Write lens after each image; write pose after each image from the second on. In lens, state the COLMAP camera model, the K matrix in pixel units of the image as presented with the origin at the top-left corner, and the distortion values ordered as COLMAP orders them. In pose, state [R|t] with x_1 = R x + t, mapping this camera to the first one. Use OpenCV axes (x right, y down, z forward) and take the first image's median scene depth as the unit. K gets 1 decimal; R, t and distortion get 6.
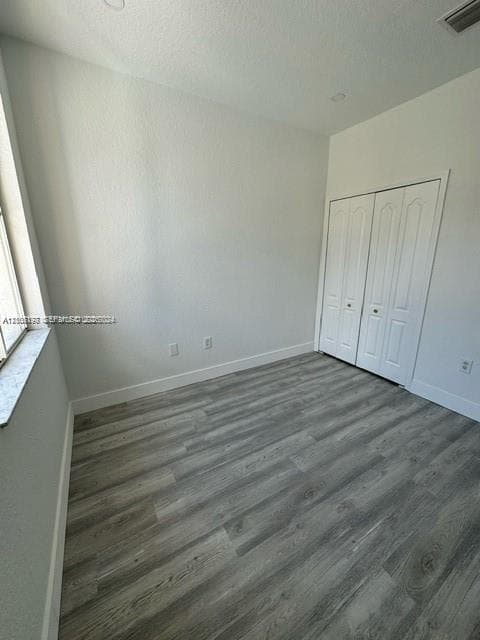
lens RADIAL K [[256.6, 0, 239.4], [0, 256.6, 319.7], [0, 0, 1]] dist [-0.000787, 0.000125]
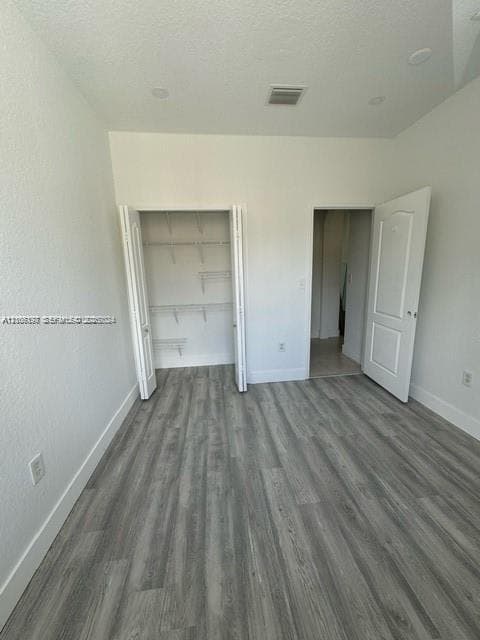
lens RADIAL K [[256.6, 0, 239.4], [0, 256.6, 319.7], [0, 0, 1]] dist [-0.000787, 0.000125]
pose [[0.401814, -0.183188, 0.897211, -0.405727], [0.264445, 0.961255, 0.077833, -0.122032], [-0.876707, 0.205989, 0.434689, 0.525420]]
